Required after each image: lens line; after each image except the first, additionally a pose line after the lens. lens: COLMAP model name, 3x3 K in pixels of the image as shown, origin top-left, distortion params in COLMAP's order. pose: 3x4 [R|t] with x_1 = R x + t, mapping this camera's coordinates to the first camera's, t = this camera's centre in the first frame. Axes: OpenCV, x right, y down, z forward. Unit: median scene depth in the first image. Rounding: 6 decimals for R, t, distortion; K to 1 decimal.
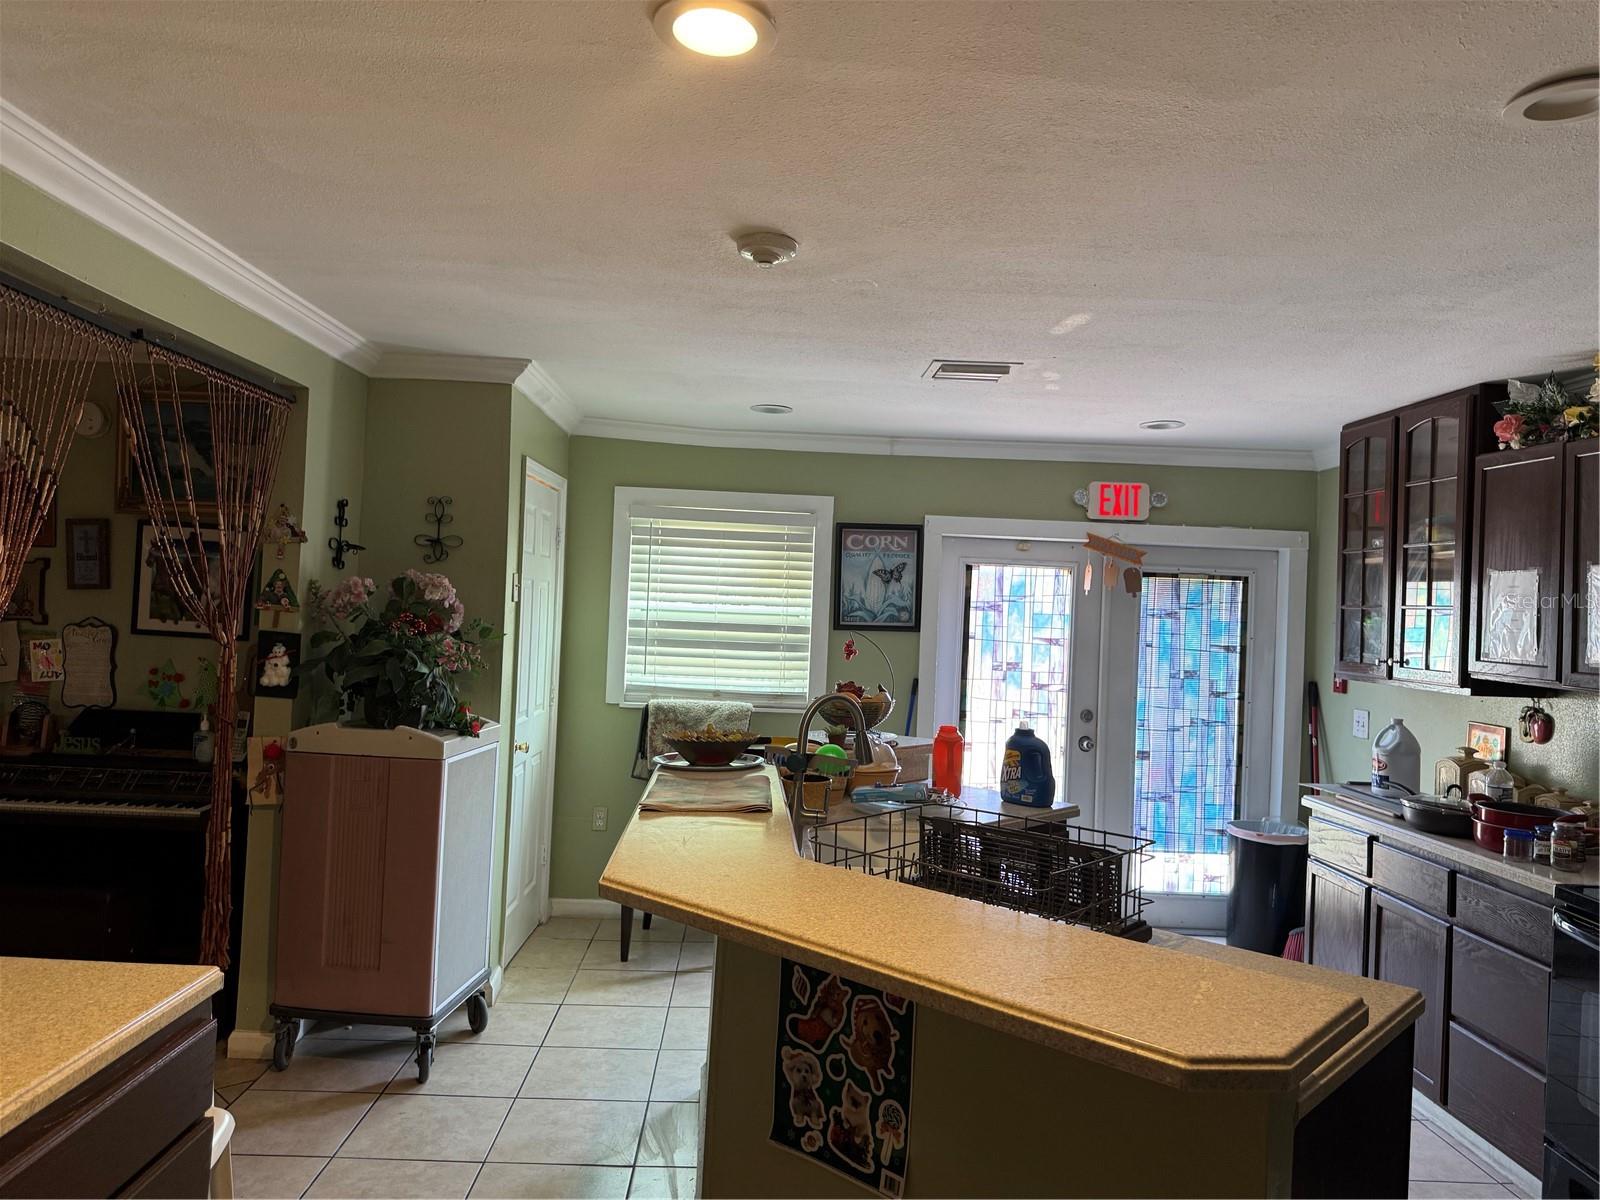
lens RADIAL K [[1176.5, 0, 806.7], [0, 1176.5, 597.9], [0, 0, 1]] dist [0.054169, -0.074245]
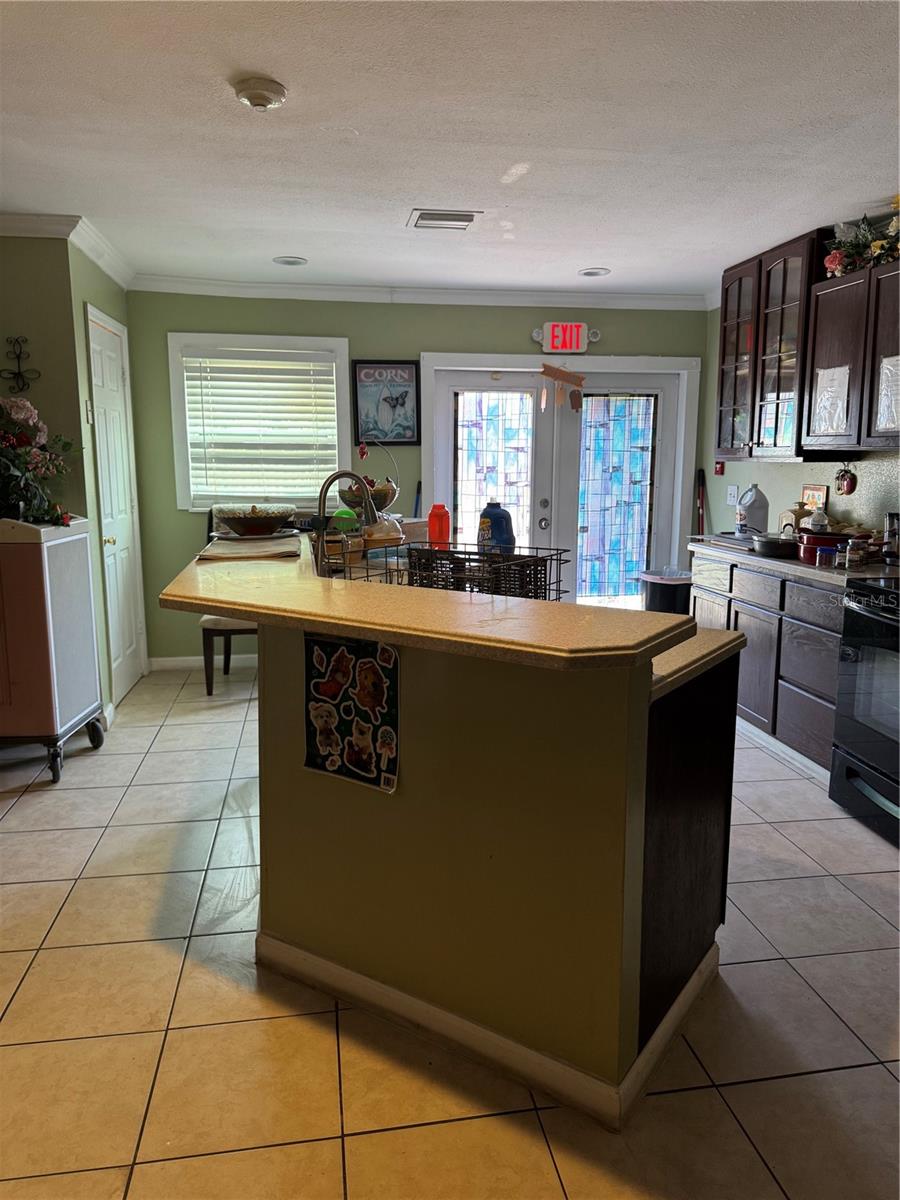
lens RADIAL K [[882.4, 0, 471.9], [0, 882.4, 612.5], [0, 0, 1]] dist [0.054169, -0.074245]
pose [[0.989956, -0.060796, 0.127638, 0.023473], [0.036869, 0.982594, 0.182072, 0.050791], [-0.136486, -0.175538, 0.974966, -0.010431]]
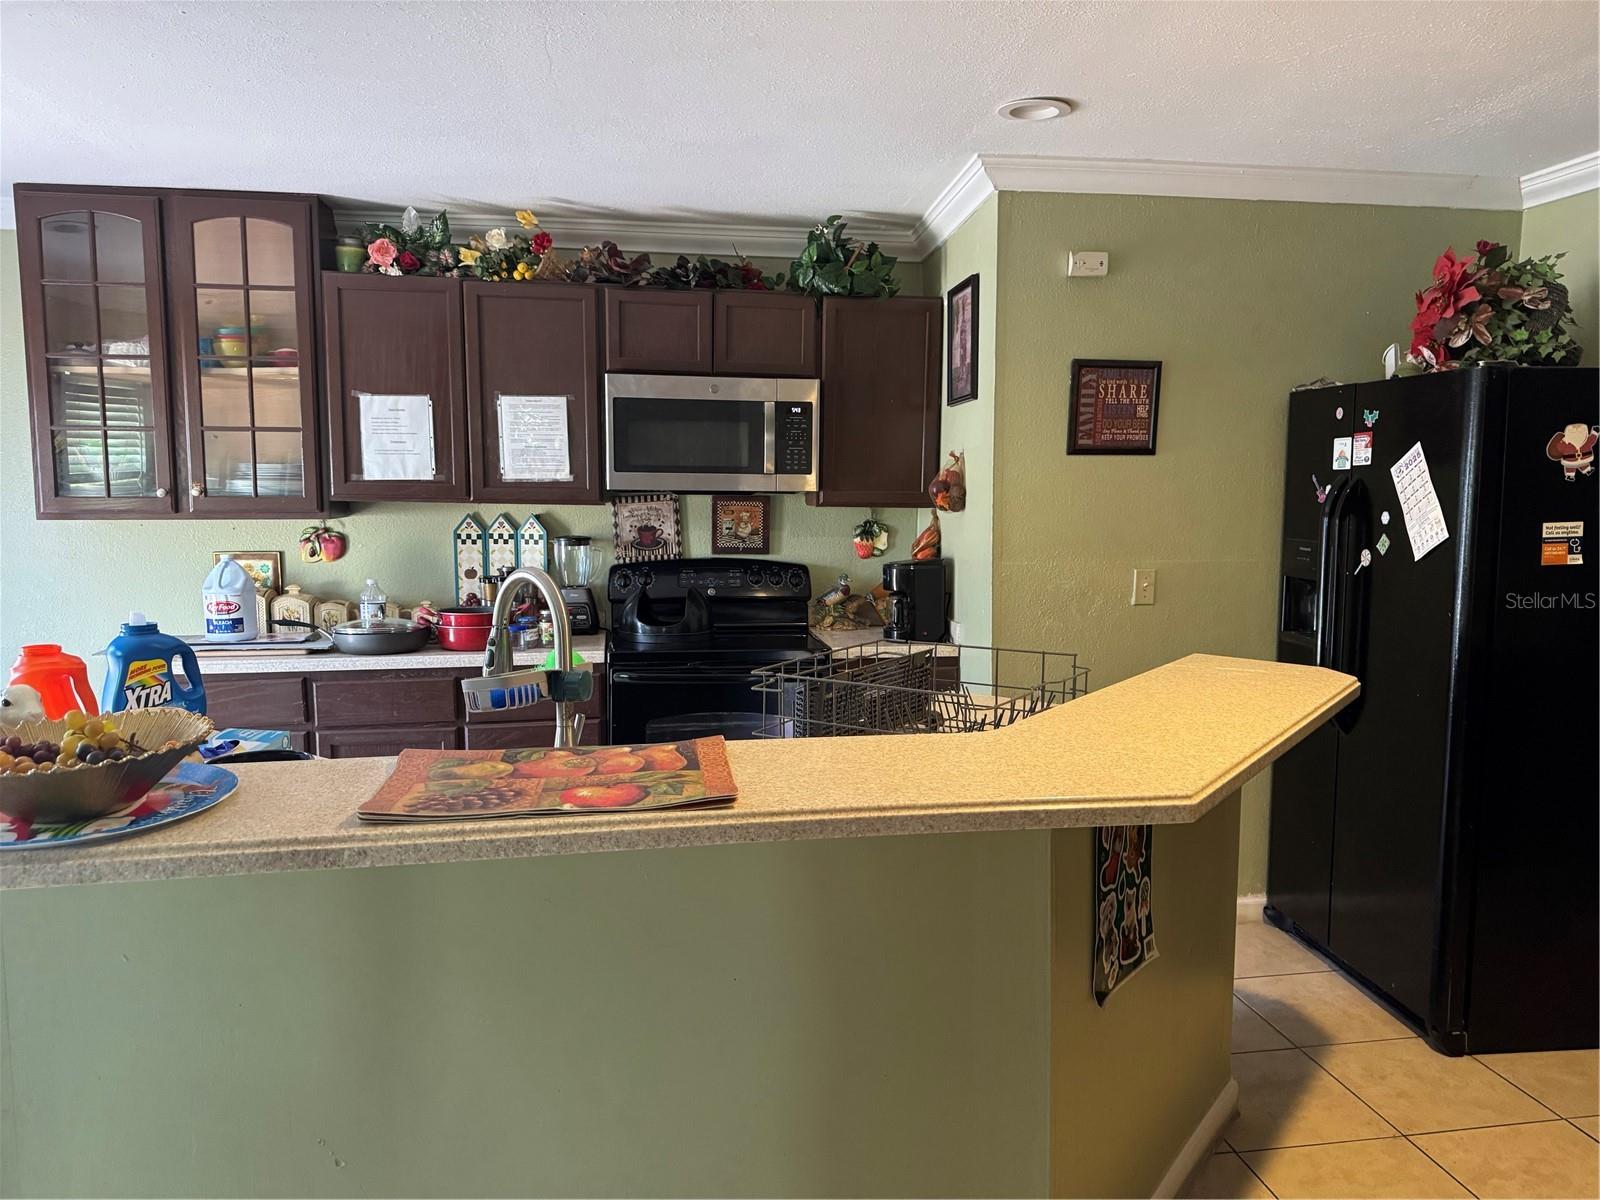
lens RADIAL K [[1176.5, 0, 794.6], [0, 1176.5, 612.6], [0, 0, 1]] dist [0.054169, -0.074245]
pose [[-0.118504, -0.149026, 0.981707, -0.475178], [-0.010706, 0.988808, 0.148811, 0.007566], [-0.992896, 0.007124, -0.118773, 0.733854]]
